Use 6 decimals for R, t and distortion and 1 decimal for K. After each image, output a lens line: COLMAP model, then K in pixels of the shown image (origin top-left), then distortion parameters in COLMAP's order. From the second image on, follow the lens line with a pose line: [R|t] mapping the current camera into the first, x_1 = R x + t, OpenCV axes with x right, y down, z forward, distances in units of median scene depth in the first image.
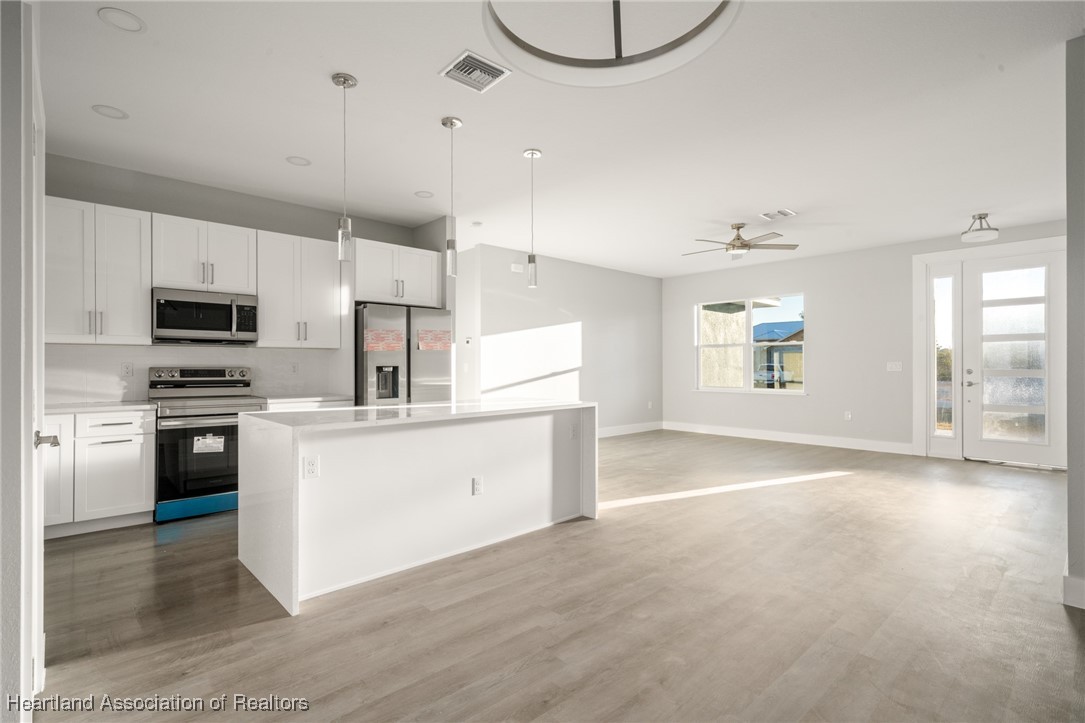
lens RADIAL K [[508.4, 0, 534.6], [0, 508.4, 383.2], [0, 0, 1]] dist [0.004211, 0.000410]
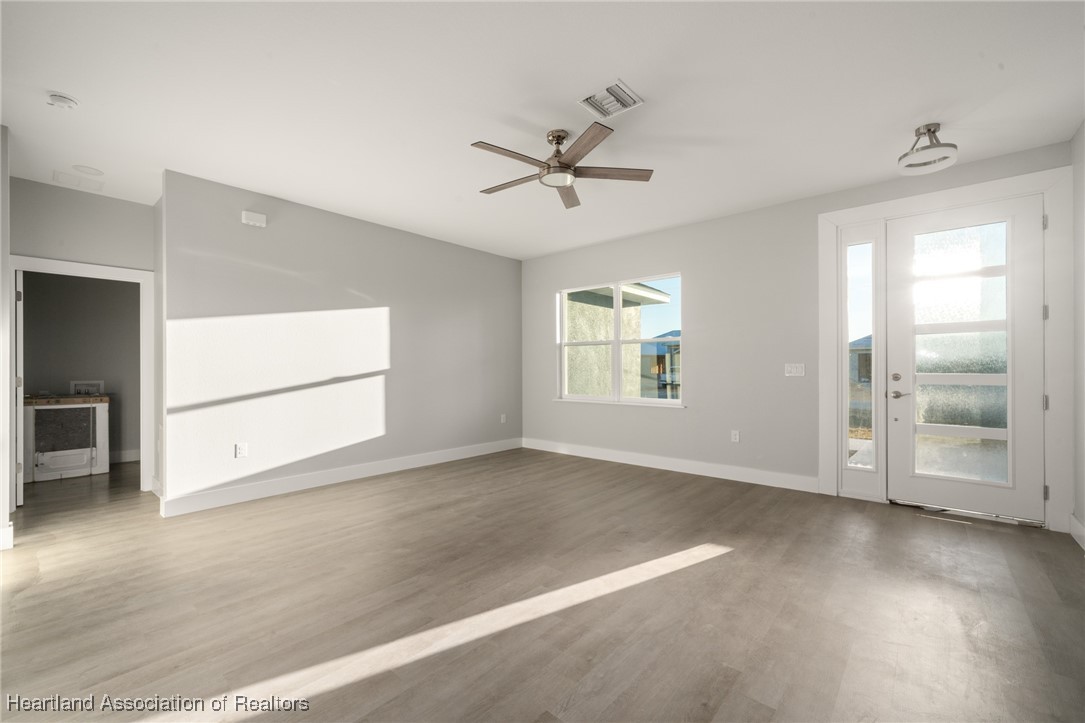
lens RADIAL K [[441.1, 0, 537.2], [0, 441.1, 386.5], [0, 0, 1]] dist [-0.001397, -0.000165]
pose [[0.993883, -0.005815, 0.110287, 0.295373], [0.005059, 0.999962, 0.007131, -0.016364], [-0.110324, -0.006529, 0.993874, 0.450961]]
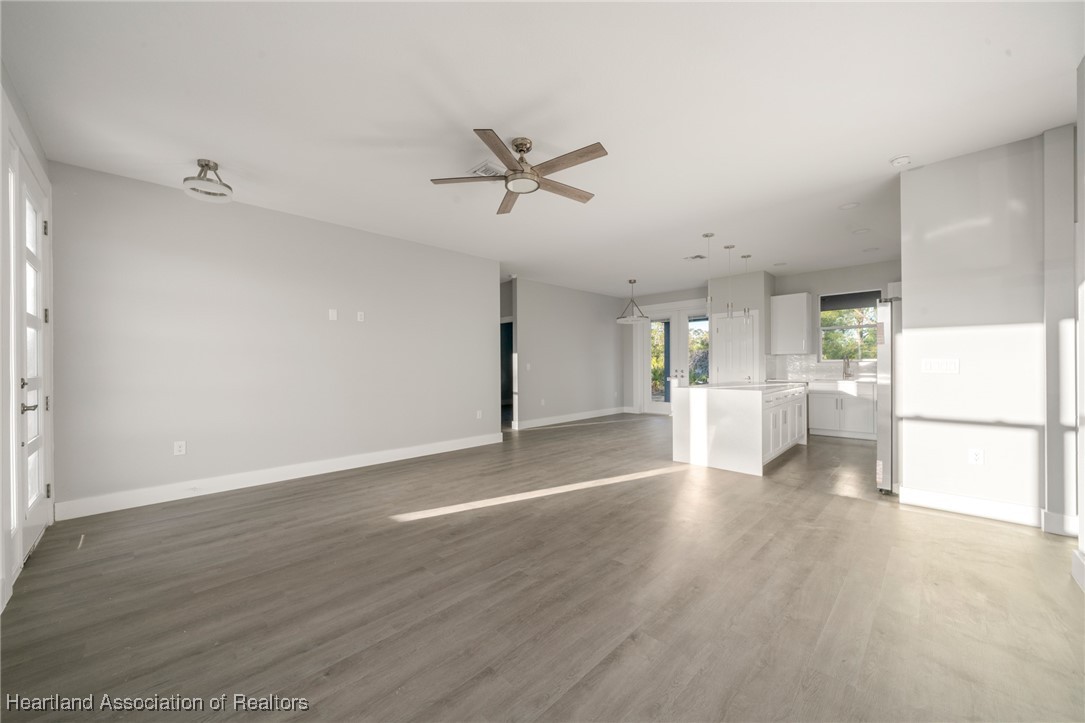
lens RADIAL K [[398.9, 0, 542.5], [0, 398.9, 361.5], [0, 0, 1]] dist [0.013629, 0.000035]
pose [[-0.998308, 0.008991, -0.057446, 0.375198], [0.007649, 0.999694, 0.023540, -0.047331], [0.057640, 0.023061, -0.998071, 1.383252]]
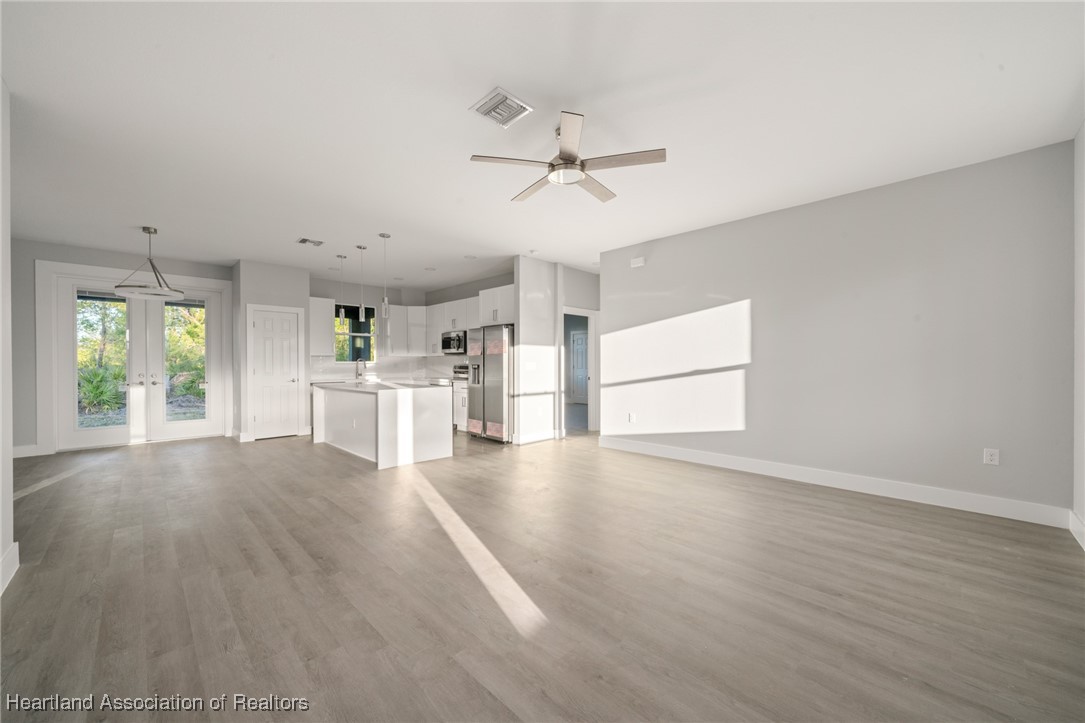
lens RADIAL K [[405.8, 0, 525.9], [0, 405.8, 364.7], [0, 0, 1]] dist [0.002088, -0.000007]
pose [[0.030742, 0.005518, -0.999512, 0.814586], [-0.029438, 0.999556, 0.004613, -0.033030], [0.999094, 0.029282, 0.030890, 0.864138]]
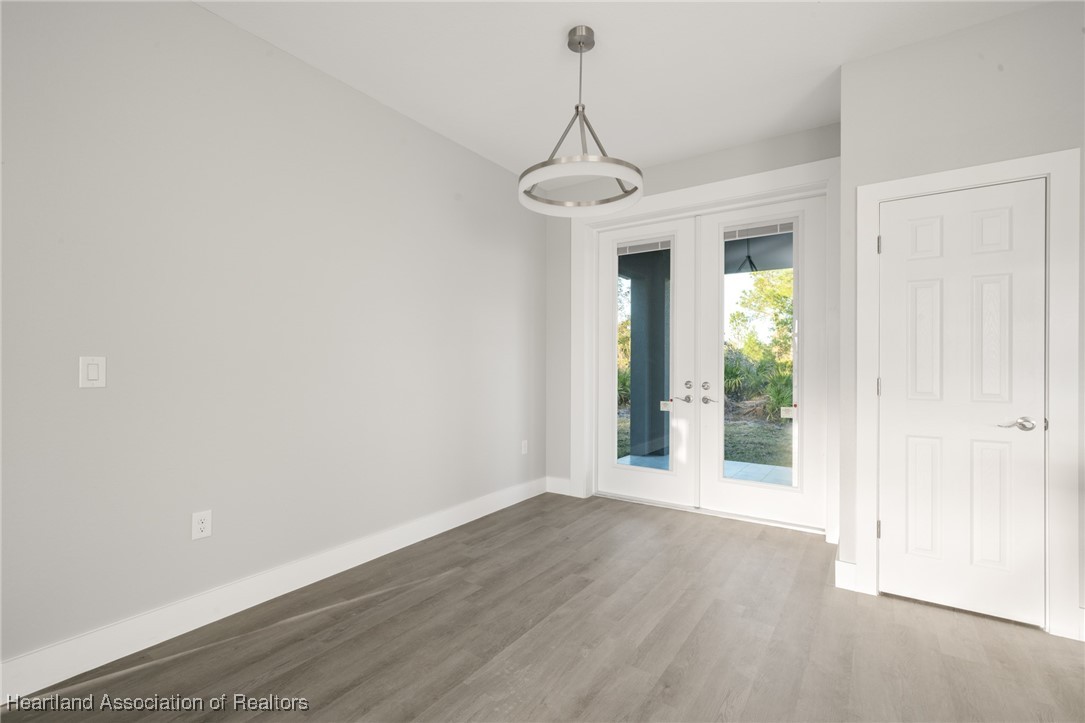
lens RADIAL K [[487.5, 0, 542.5], [0, 487.5, 361.5], [0, 0, 1]] dist [0.001386, 0.000154]
pose [[-0.971084, -0.002685, -0.238722, 0.147268], [-0.009025, 0.999635, 0.025469, -0.019867], [0.238567, 0.026887, -0.970754, 0.543931]]
